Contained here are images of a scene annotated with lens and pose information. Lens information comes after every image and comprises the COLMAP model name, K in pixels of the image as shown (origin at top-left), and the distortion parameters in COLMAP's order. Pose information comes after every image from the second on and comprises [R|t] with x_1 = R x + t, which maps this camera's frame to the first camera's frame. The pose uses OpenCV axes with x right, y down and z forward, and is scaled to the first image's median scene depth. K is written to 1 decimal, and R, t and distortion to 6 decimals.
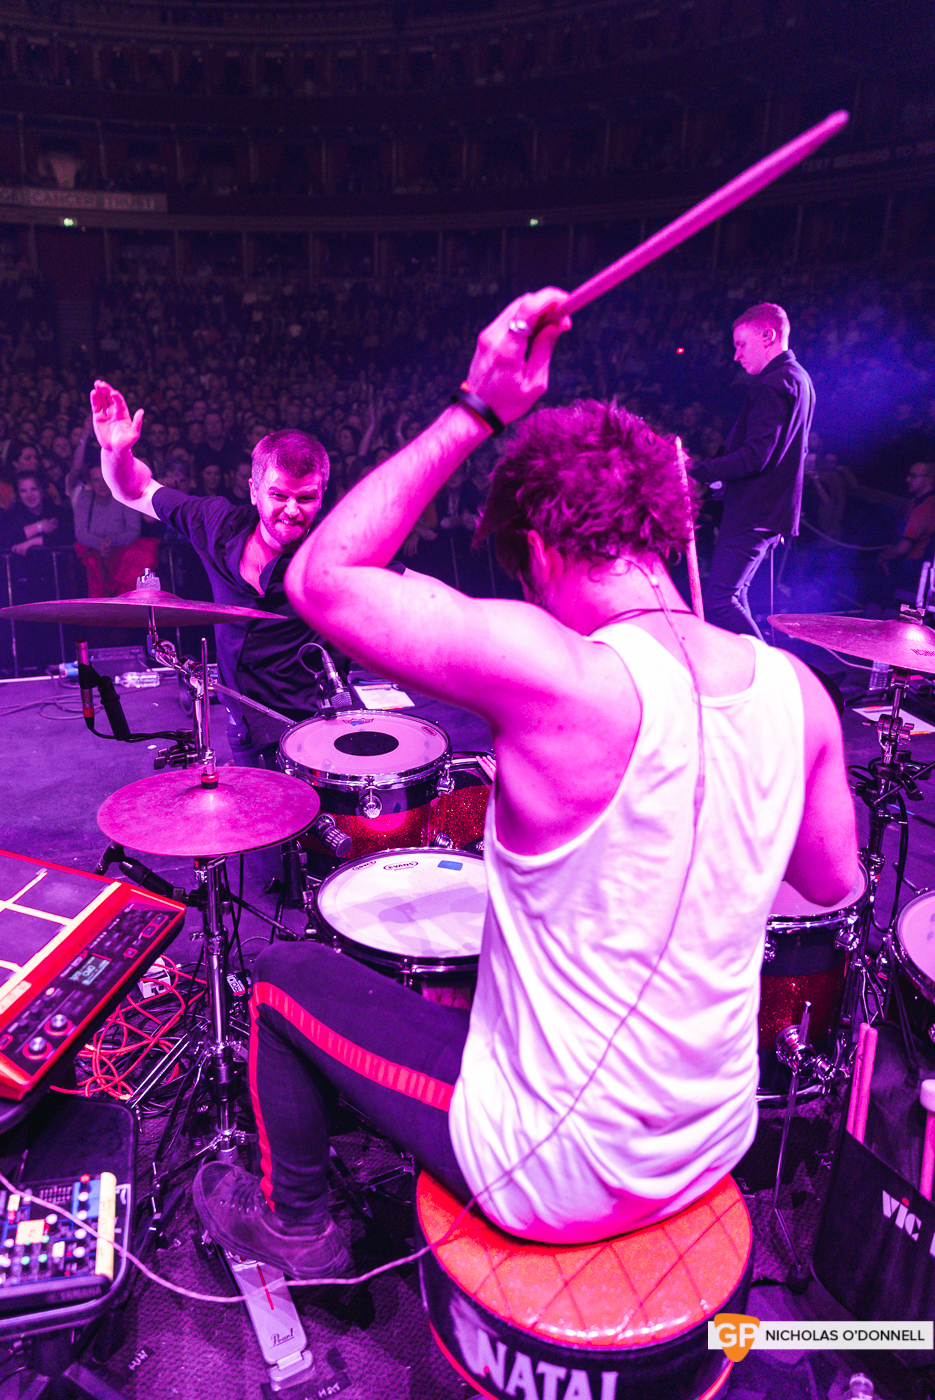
lens RADIAL K [[985.3, 0, 427.8], [0, 985.3, 654.2], [0, 0, 1]] dist [-0.000467, -0.004139]
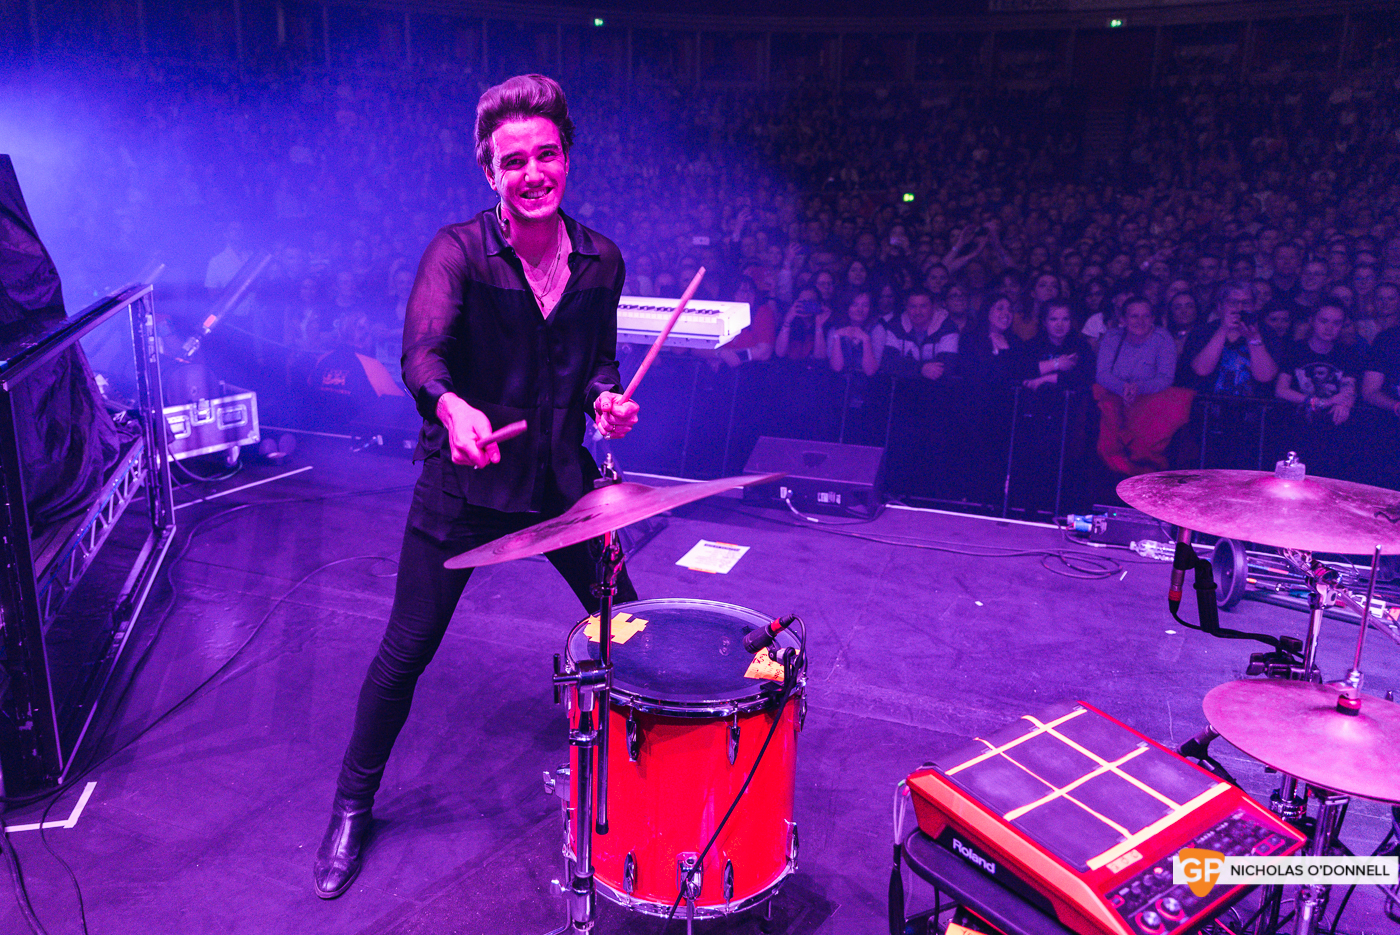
lens RADIAL K [[1089.0, 0, 601.3], [0, 1089.0, 411.6], [0, 0, 1]] dist [0.005722, -0.005419]
pose [[0.737666, 0.138977, -0.660707, -0.025795], [-0.187132, 0.982332, -0.002300, -0.000517], [0.648714, 0.125336, 0.750640, -0.045456]]
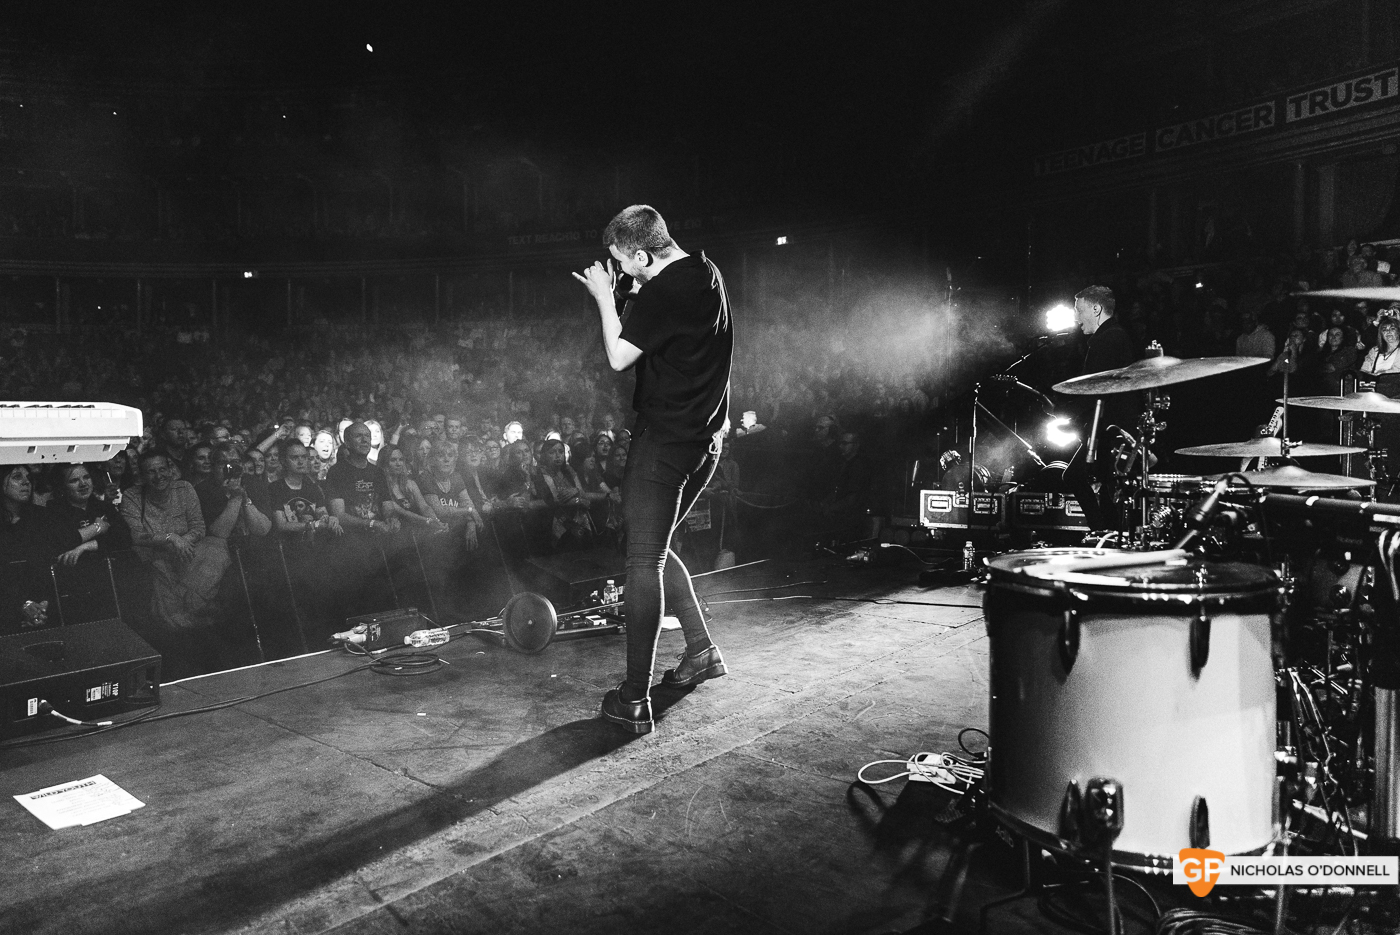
lens RADIAL K [[992.3, 0, 615.2], [0, 992.3, 468.6], [0, 0, 1]] dist [0.000917, -0.000226]
pose [[0.861664, -0.042910, 0.505662, -0.438808], [0.161409, 0.967848, -0.192916, 0.058454], [-0.481126, 0.247847, 0.840886, 0.054395]]
